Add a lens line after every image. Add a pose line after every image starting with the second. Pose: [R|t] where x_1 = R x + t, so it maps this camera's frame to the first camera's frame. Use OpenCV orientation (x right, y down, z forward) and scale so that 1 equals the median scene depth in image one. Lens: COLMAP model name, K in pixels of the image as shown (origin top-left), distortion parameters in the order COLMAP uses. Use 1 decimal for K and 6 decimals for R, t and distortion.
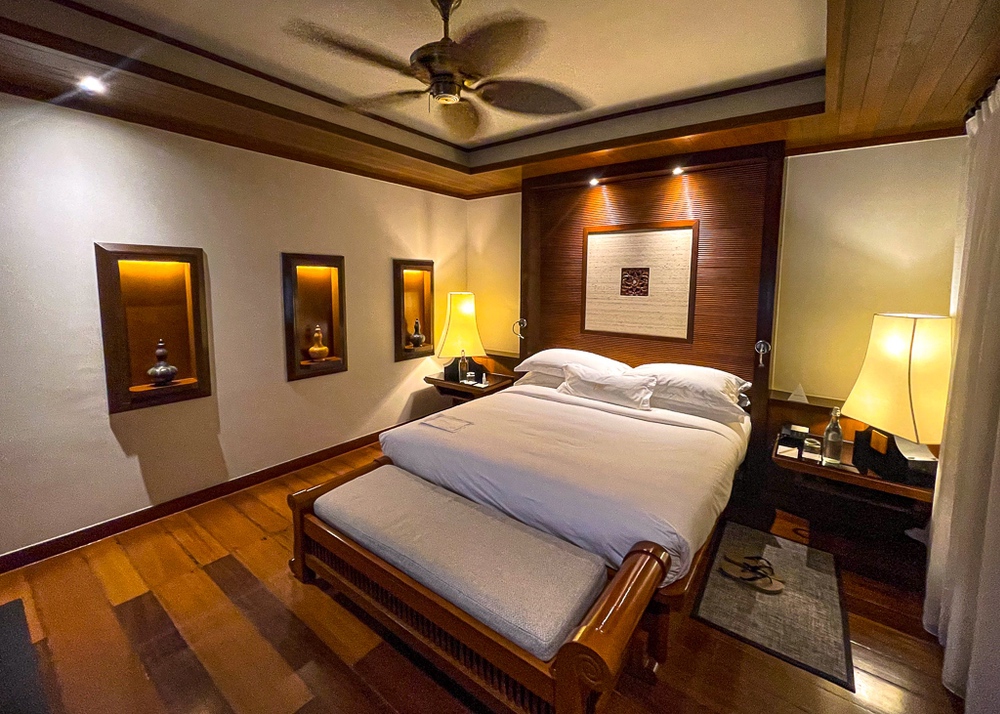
lens RADIAL K [[424.4, 0, 506.6], [0, 424.4, 321.2], [0, 0, 1]] dist [0.000485, 0.000095]
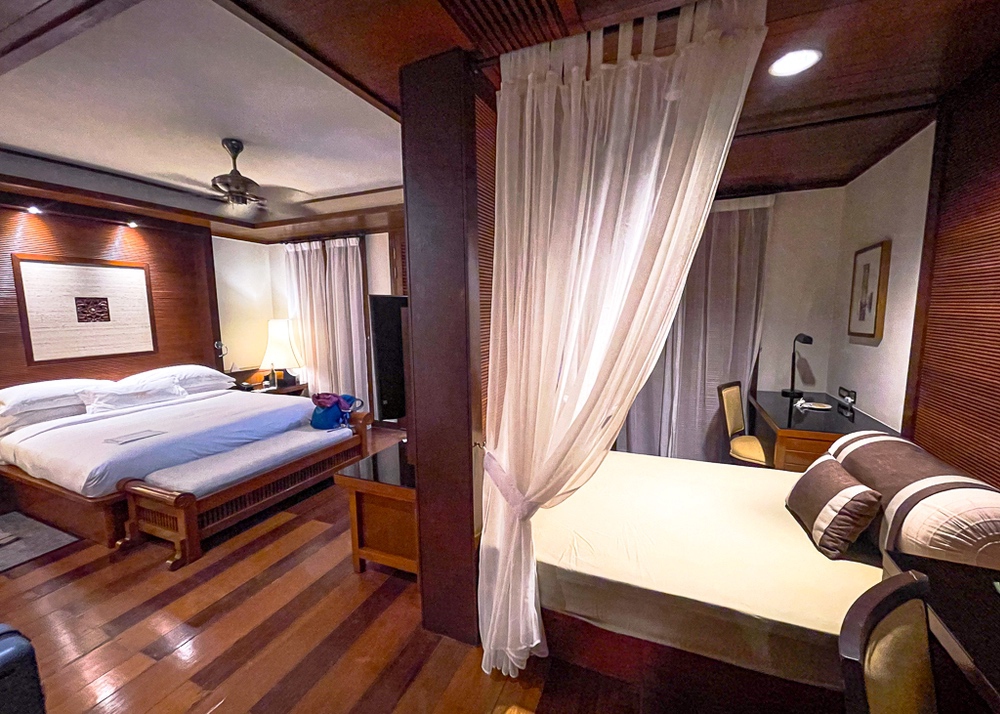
lens RADIAL K [[408.9, 0, 504.9], [0, 408.9, 353.9], [0, 0, 1]] dist [0.000018, 0.000109]
pose [[-0.235287, -0.123107, 0.964098, -1.275560], [0.106168, 0.982755, 0.151400, -0.031597], [-0.966110, 0.137978, -0.218159, 0.237187]]
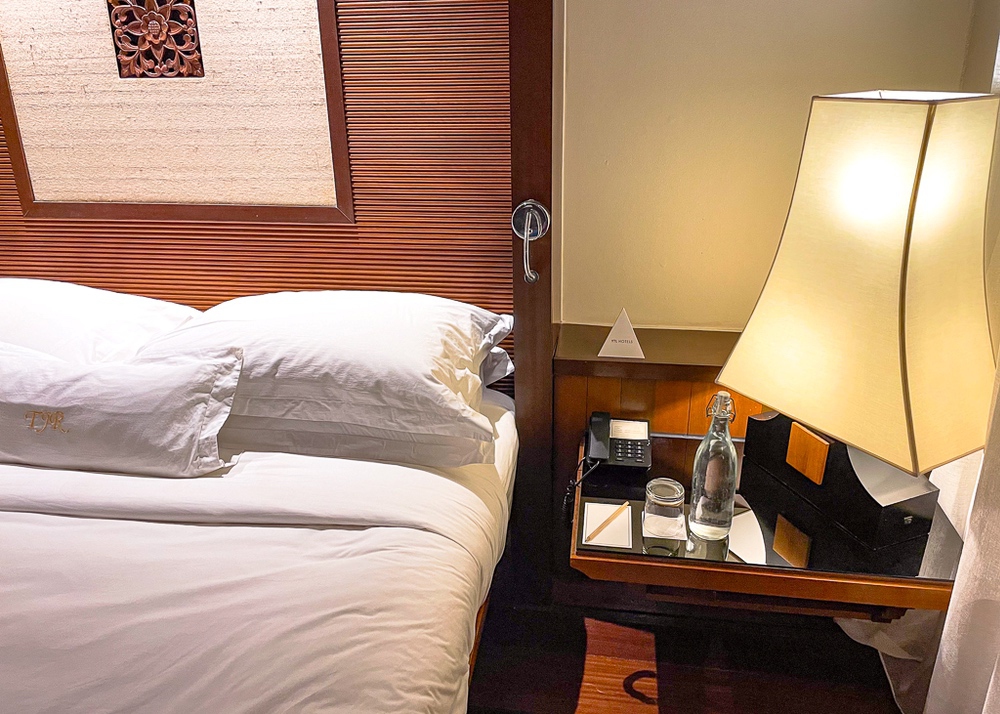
lens RADIAL K [[764.9, 0, 500.0], [0, 764.9, 357.0], [0, 0, 1]] dist [0.028008, -0.001050]
pose [[0.882396, -0.200650, 0.425579, 0.296997], [0.076494, 0.953654, 0.291021, -0.013839], [-0.464248, -0.224241, 0.856848, 0.459288]]
